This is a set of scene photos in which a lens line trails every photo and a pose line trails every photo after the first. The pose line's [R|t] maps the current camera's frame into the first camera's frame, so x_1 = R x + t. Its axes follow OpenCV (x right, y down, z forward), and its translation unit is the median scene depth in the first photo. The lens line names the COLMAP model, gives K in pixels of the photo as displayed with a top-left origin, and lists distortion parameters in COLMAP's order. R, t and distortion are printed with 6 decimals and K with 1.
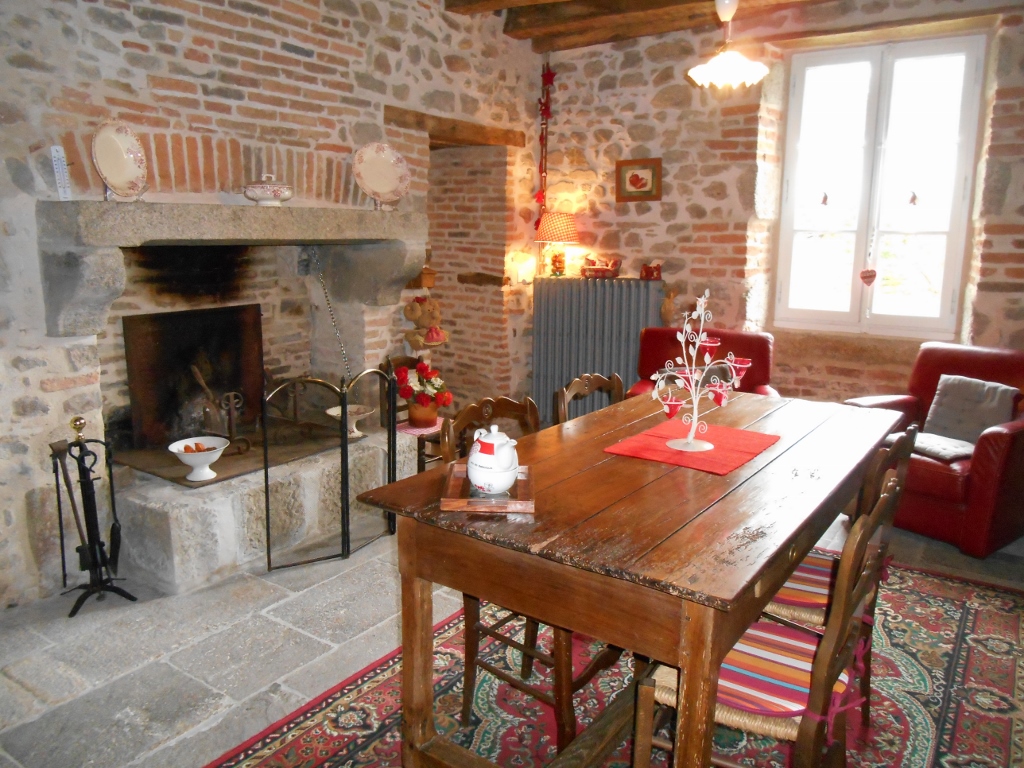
lens RADIAL K [[783.2, 0, 510.0], [0, 783.2, 382.2], [0, 0, 1]] dist [-0.027598, 0.000814]
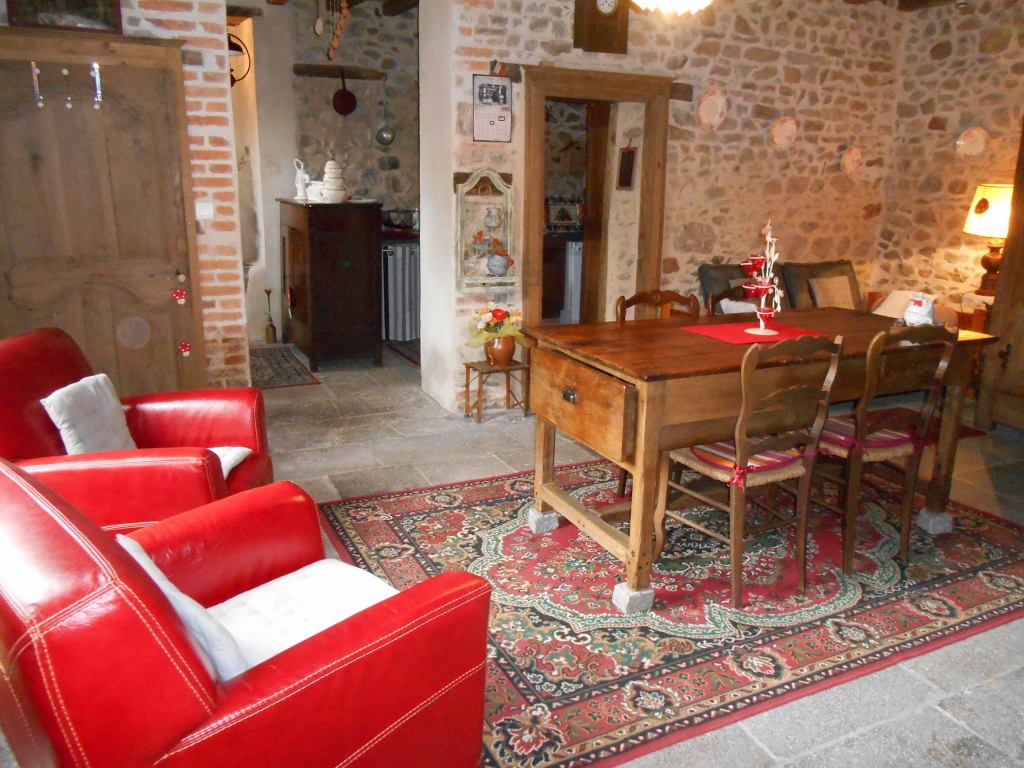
lens RADIAL K [[783.2, 0, 518.0], [0, 783.2, 379.2], [0, 0, 1]] dist [-0.027598, 0.000814]
pose [[-0.873417, -0.144124, 0.465158, -0.025568], [0.065751, 0.911552, 0.405894, -0.202140], [-0.482515, 0.385099, -0.786688, 1.081020]]
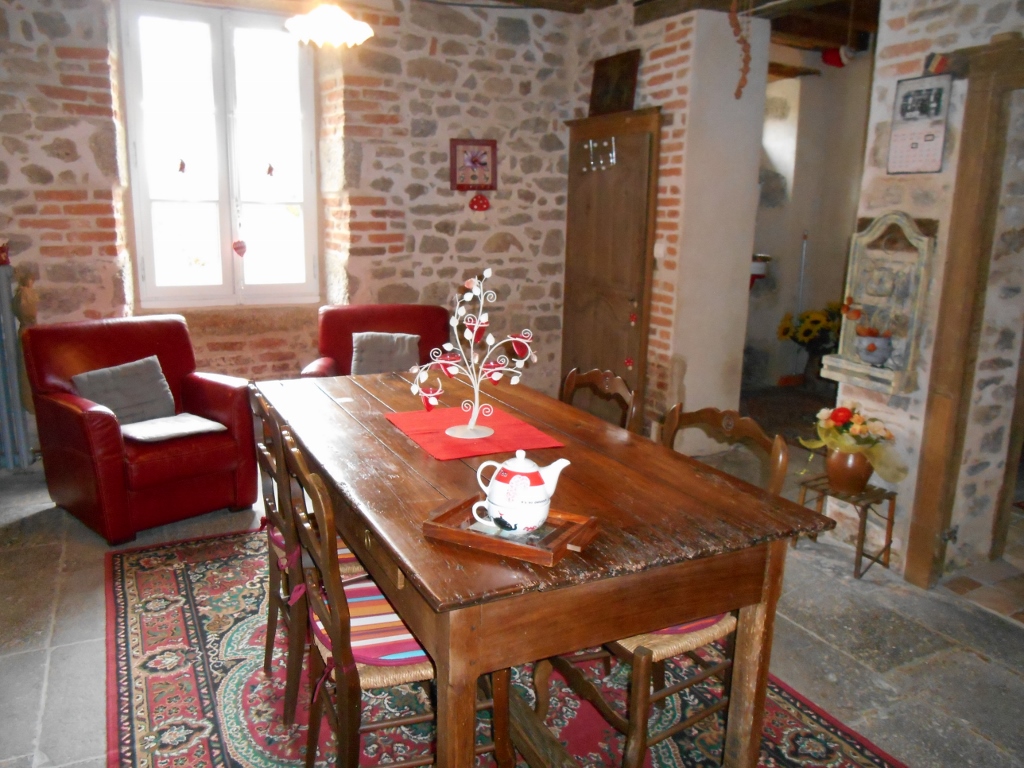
lens RADIAL K [[783.2, 0, 513.2], [0, 783.2, 383.5], [0, 0, 1]] dist [-0.027598, 0.000814]
pose [[0.474160, -0.187784, 0.860180, -0.258854], [0.148724, 0.980034, 0.131967, -0.044677], [-0.867787, 0.065356, 0.492620, 0.217360]]
